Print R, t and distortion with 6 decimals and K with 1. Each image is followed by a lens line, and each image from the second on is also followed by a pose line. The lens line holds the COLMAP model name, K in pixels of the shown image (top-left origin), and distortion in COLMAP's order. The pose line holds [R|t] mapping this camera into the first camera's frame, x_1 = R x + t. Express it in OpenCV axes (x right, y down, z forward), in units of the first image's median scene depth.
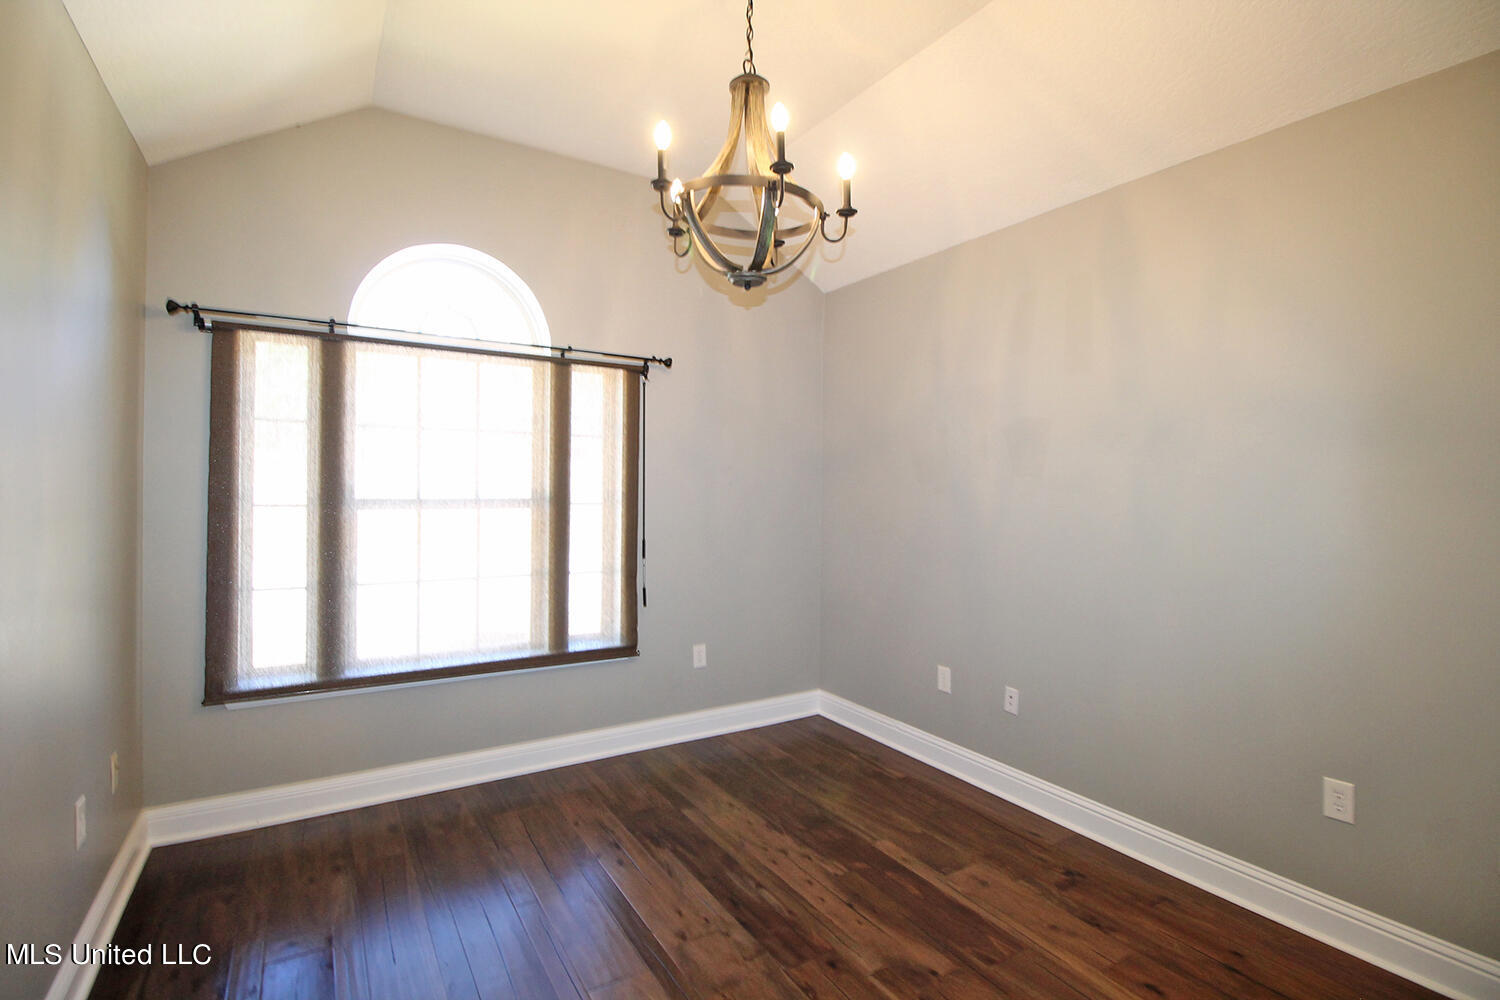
lens RADIAL K [[702.7, 0, 746.7], [0, 702.7, 487.1], [0, 0, 1]] dist [0.003800, -0.015148]
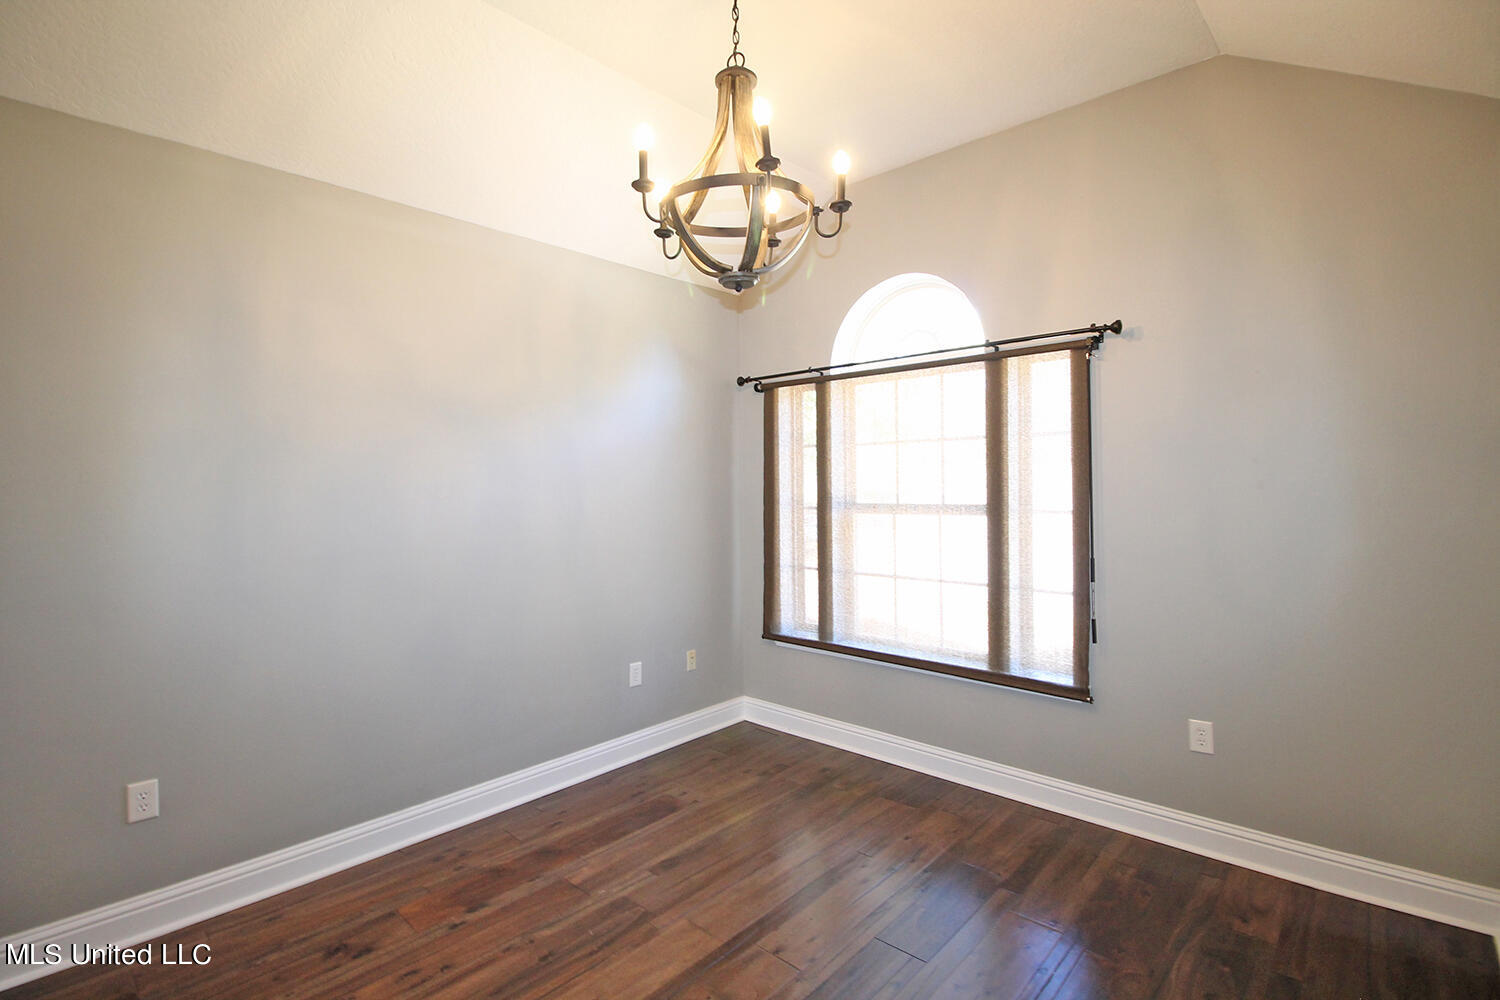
lens RADIAL K [[702.7, 0, 746.7], [0, 702.7, 487.1], [0, 0, 1]] dist [0.003800, -0.015148]
pose [[0.269340, -0.011495, -0.962977, 0.627921], [0.010480, 0.999905, -0.009004, -0.003046], [0.962988, -0.007666, 0.269434, 0.509037]]
